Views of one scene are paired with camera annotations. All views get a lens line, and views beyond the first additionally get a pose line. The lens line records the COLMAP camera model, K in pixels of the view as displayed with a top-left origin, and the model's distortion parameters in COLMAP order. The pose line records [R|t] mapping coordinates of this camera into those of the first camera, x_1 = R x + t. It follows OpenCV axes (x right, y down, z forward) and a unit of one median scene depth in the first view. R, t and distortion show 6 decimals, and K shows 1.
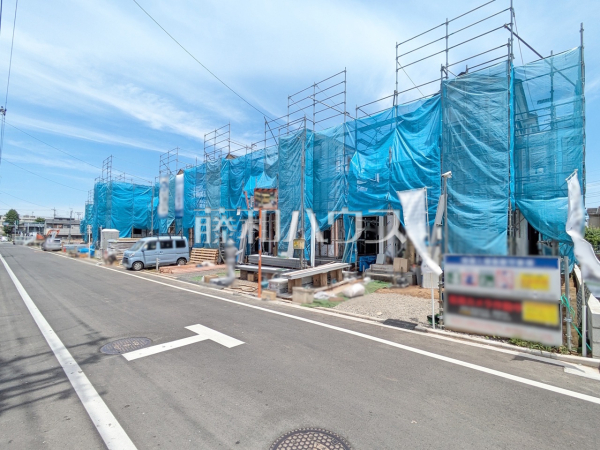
lens RADIAL K [[281.9, 0, 300.5], [0, 281.9, 225.3], [0, 0, 1]] dist [-0.000402, 0.002441]
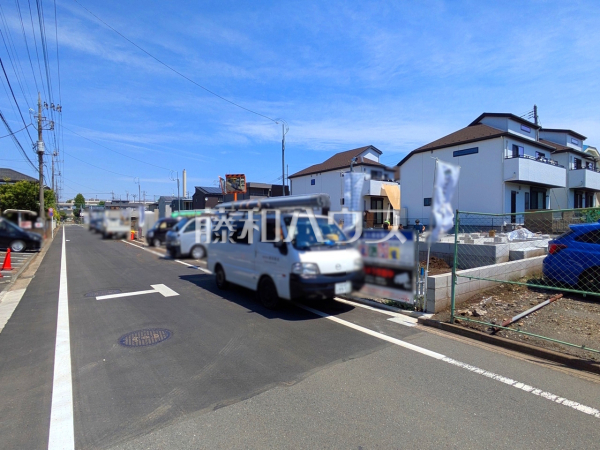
lens RADIAL K [[314.4, 0, 292.4], [0, 314.4, 228.2], [0, 0, 1]] dist [-0.001338, 0.002723]
pose [[0.978706, -0.007803, -0.205119, 0.268805], [0.024503, 0.996573, 0.079003, -0.005485], [0.203799, -0.082347, 0.975543, -0.146157]]
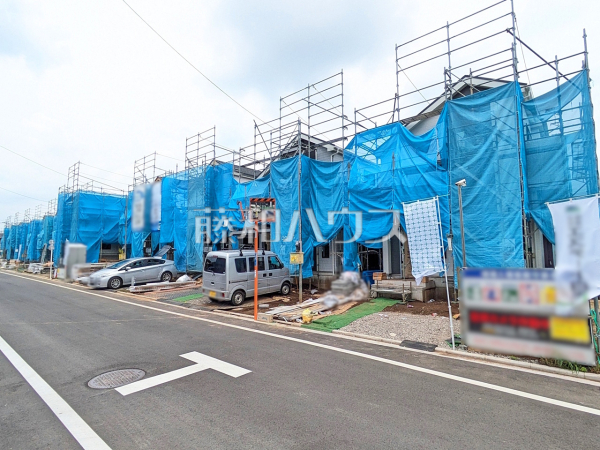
lens RADIAL K [[314.4, 0, 298.6], [0, 314.4, 216.8], [0, 0, 1]] dist [-0.001338, 0.002723]
pose [[0.999265, -0.010912, 0.036741, -0.033111], [0.013197, 0.997956, -0.062524, -0.003281], [-0.035984, 0.062963, 0.997367, -0.012552]]
